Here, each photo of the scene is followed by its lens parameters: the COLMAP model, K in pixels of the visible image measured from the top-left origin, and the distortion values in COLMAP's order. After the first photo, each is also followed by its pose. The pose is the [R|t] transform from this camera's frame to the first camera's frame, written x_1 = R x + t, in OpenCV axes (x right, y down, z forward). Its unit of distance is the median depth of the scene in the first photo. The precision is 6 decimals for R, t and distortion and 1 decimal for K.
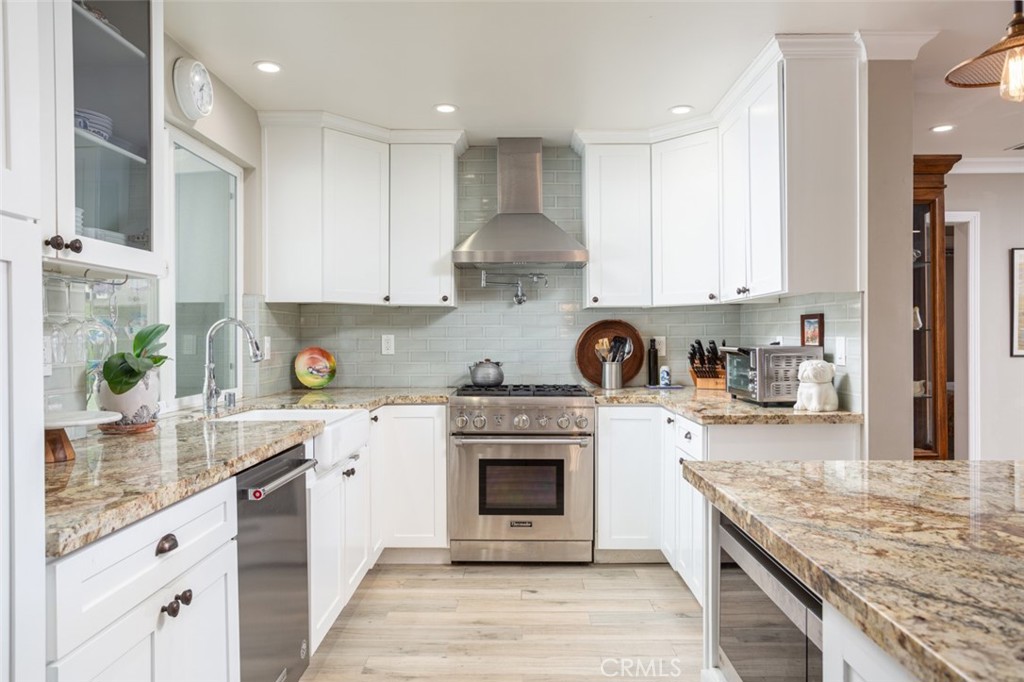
lens RADIAL K [[716.3, 0, 512.0], [0, 716.3, 341.0], [0, 0, 1]] dist [-0.003733, -0.000162]
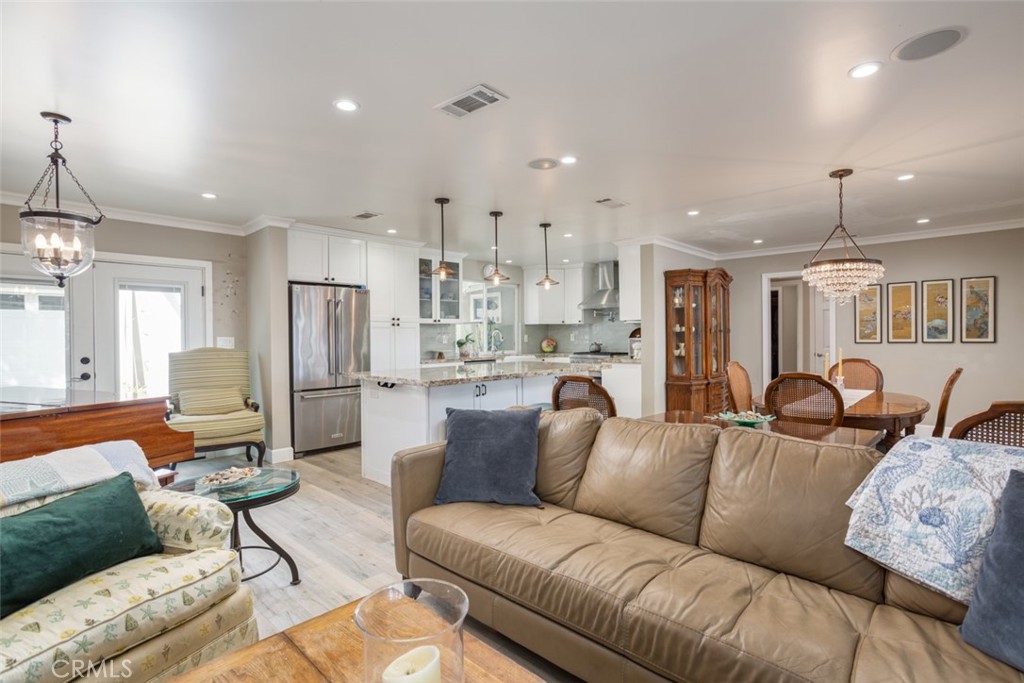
lens RADIAL K [[492.4, 0, 512.0], [0, 492.4, 341.5], [0, 0, 1]] dist [-0.001862, -0.000353]
pose [[0.739203, 0.003409, -0.673474, 1.098896], [0.004636, 0.999938, 0.010151, 0.000272], [0.673467, -0.010626, 0.739141, -0.684812]]
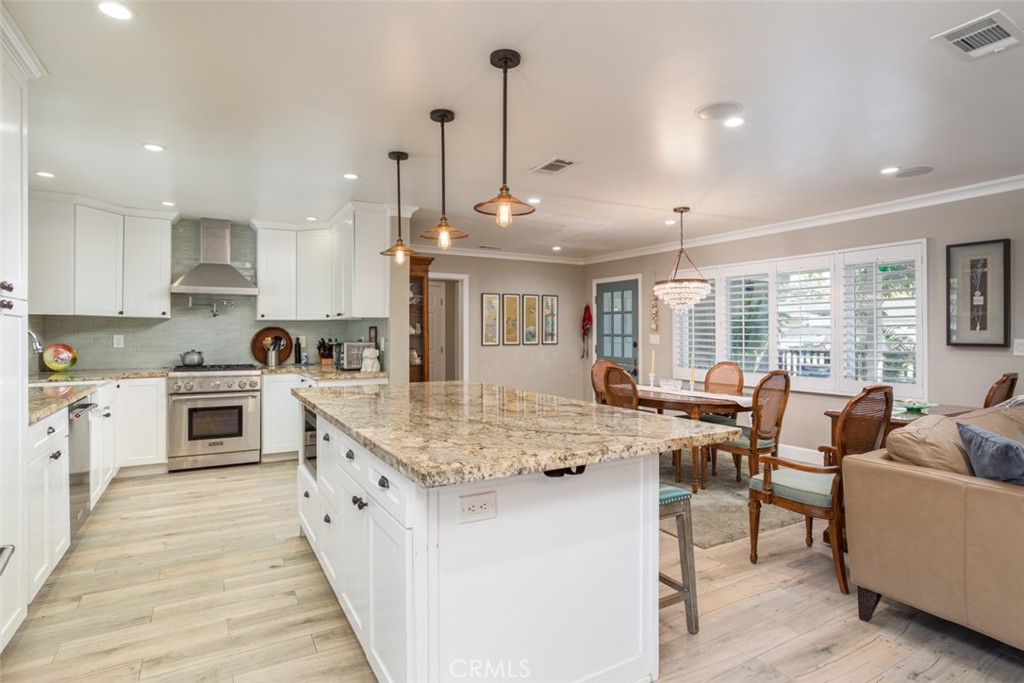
lens RADIAL K [[535.1, 0, 494.7], [0, 535.1, 328.7], [0, 0, 1]] dist [-0.003963, -0.000138]
pose [[0.875452, 0.006317, 0.483264, -0.022009], [-0.000248, 0.999920, -0.012620, -0.009211], [-0.483306, 0.010929, 0.875384, -0.454810]]
